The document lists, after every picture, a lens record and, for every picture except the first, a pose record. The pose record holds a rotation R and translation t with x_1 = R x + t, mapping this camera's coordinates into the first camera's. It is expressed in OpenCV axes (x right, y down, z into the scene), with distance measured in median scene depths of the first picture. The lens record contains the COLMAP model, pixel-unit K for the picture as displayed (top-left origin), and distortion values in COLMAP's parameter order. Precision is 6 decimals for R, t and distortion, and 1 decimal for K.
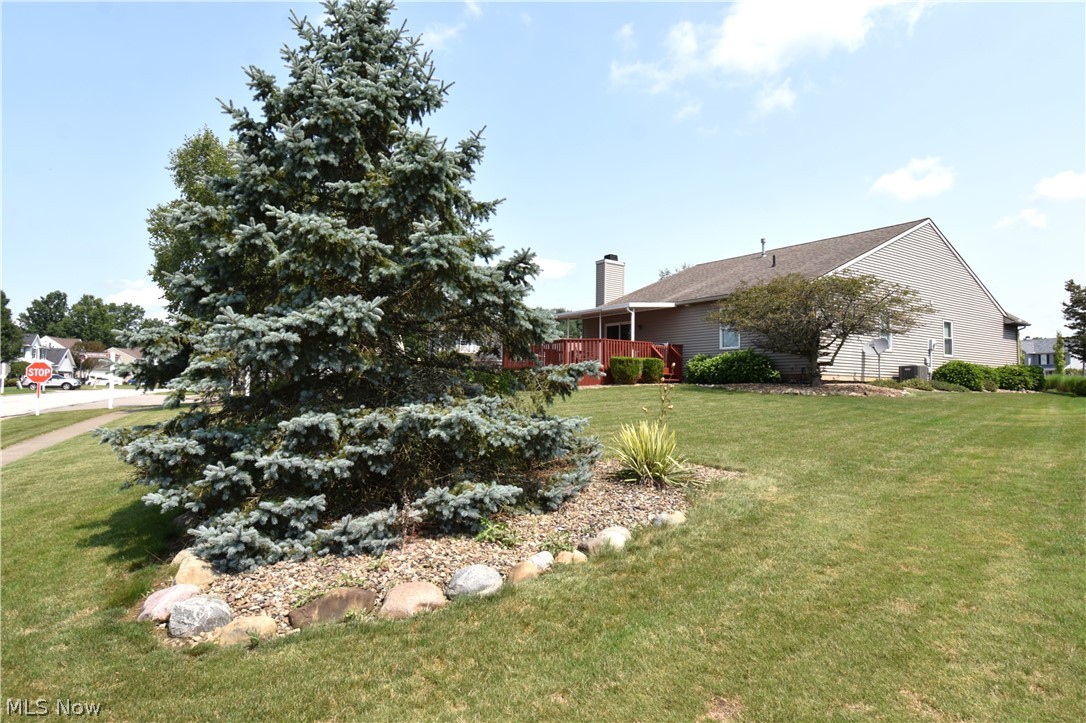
lens RADIAL K [[674.3, 0, 541.6], [0, 674.3, 363.3], [0, 0, 1]] dist [-0.000974, -0.000611]
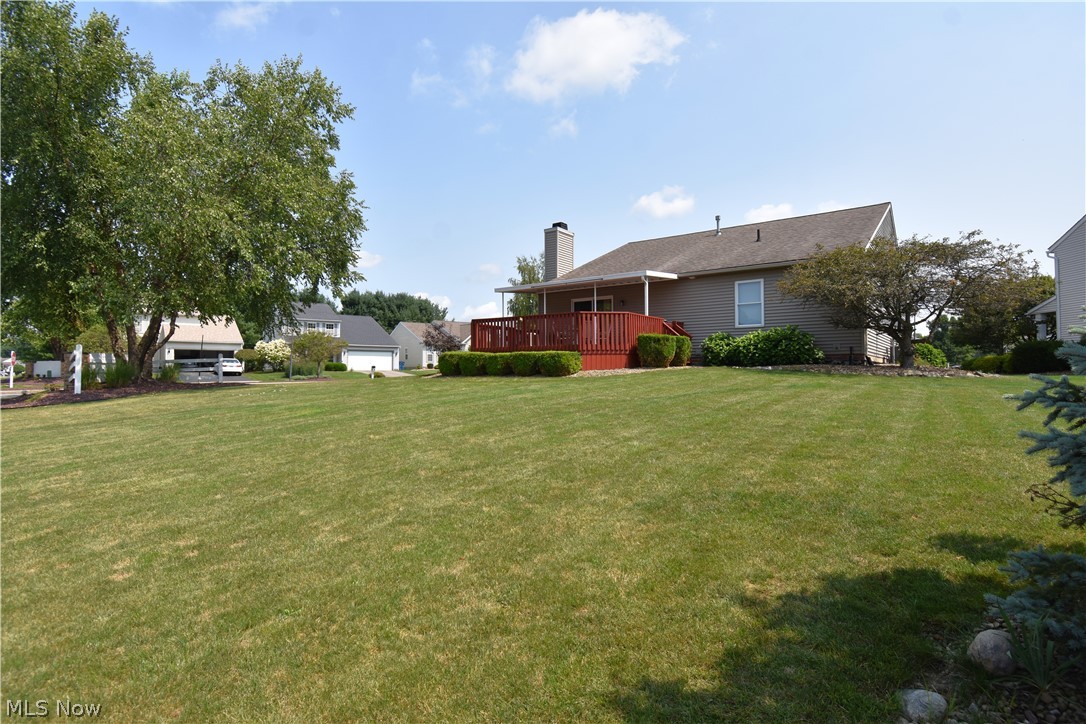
lens RADIAL K [[577.2, 0, 539.5], [0, 577.2, 358.0], [0, 0, 1]] dist [0.003138, -0.004125]
pose [[0.938608, -0.005864, 0.344936, -0.200238], [0.000964, 0.999896, 0.014375, 0.007309], [-0.344984, -0.013160, 0.938516, 0.307696]]
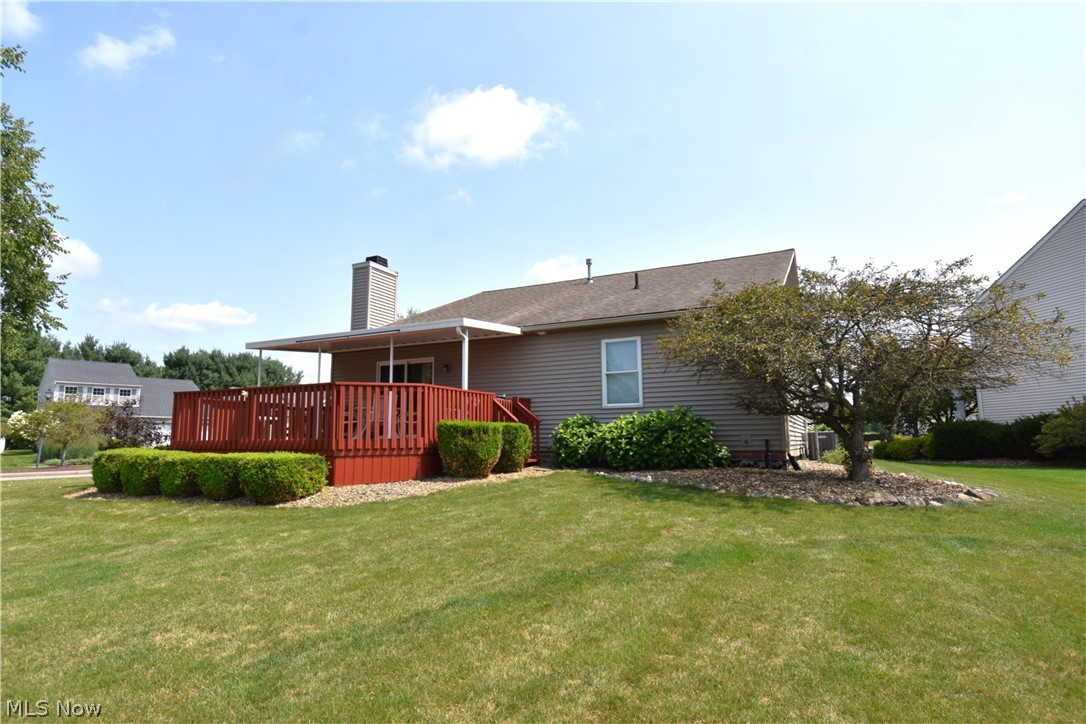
lens RADIAL K [[577.2, 0, 544.0], [0, 577.2, 360.6], [0, 0, 1]] dist [0.003138, -0.004125]
pose [[0.863621, 0.047904, 0.501860, -0.034284], [-0.000821, 0.995608, -0.093620, -0.011238], [-0.504141, 0.080440, 0.859867, 0.479515]]
